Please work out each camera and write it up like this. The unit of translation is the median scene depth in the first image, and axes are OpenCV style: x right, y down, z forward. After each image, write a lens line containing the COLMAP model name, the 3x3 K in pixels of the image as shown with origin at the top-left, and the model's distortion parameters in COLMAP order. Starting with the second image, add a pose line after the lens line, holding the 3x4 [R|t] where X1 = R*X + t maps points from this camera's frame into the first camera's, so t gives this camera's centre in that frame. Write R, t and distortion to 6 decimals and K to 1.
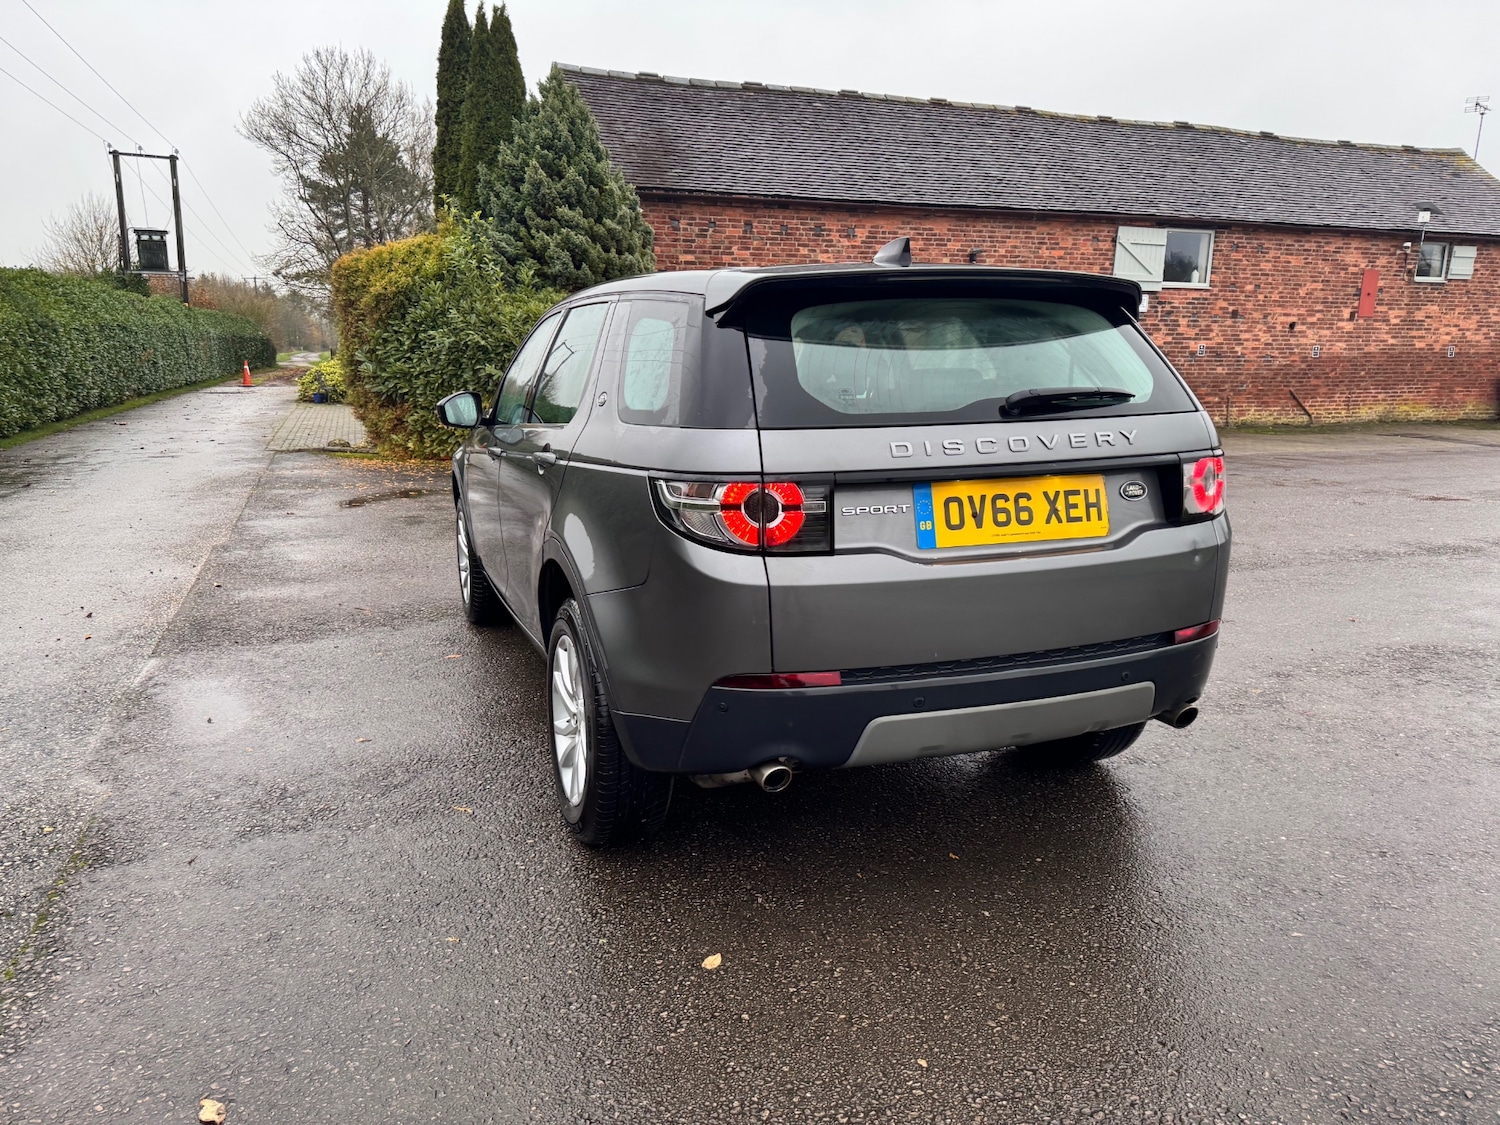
lens RADIAL K [[1024.7, 0, 747.9], [0, 1024.7, 574.1], [0, 0, 1]] dist [0.080965, -0.085415]
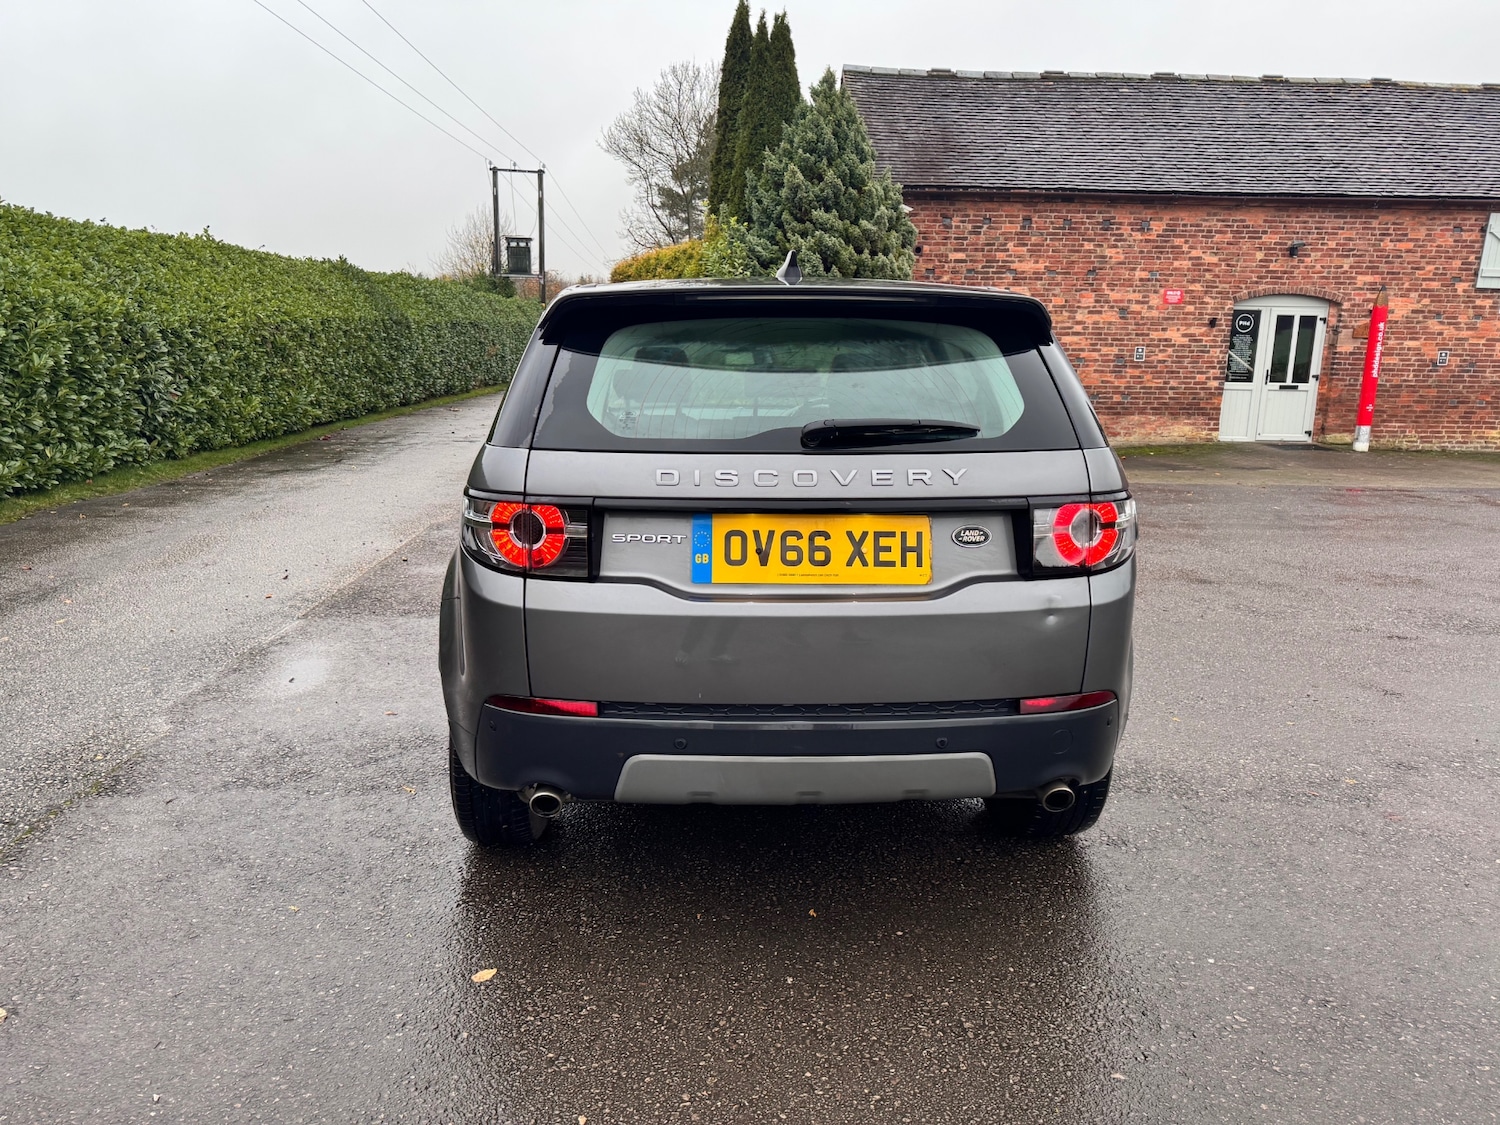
lens RADIAL K [[1037.2, 0, 757.7], [0, 1037.2, 567.6], [0, 0, 1]] dist [0.056283, -0.057618]
pose [[0.953008, 0.077150, -0.292956, 0.068826], [-0.078697, 0.996877, 0.006522, -0.006760], [0.292544, 0.016839, 0.956104, 0.013965]]
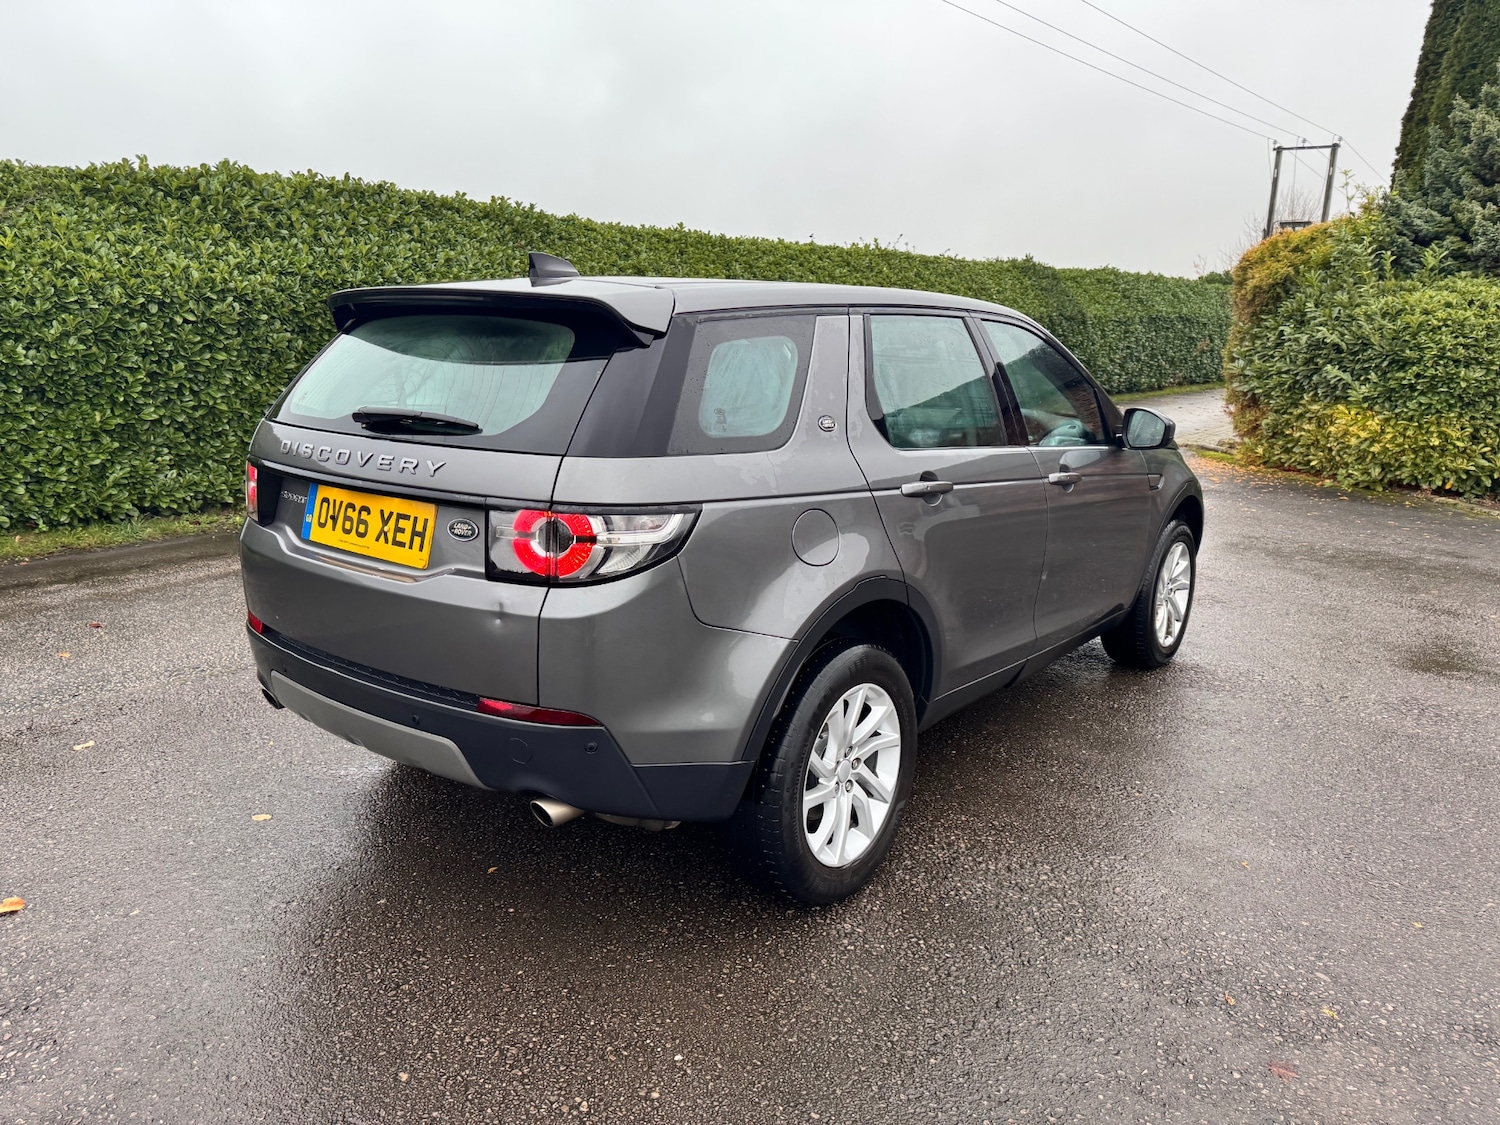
lens RADIAL K [[1074.5, 0, 795.8], [0, 1074.5, 539.2], [0, 0, 1]] dist [0.059583, -0.000967]
pose [[0.544578, 0.179329, -0.819314, 0.195040], [-0.204746, 0.975744, 0.077478, -0.030636], [0.813335, 0.125558, 0.568086, 0.104598]]
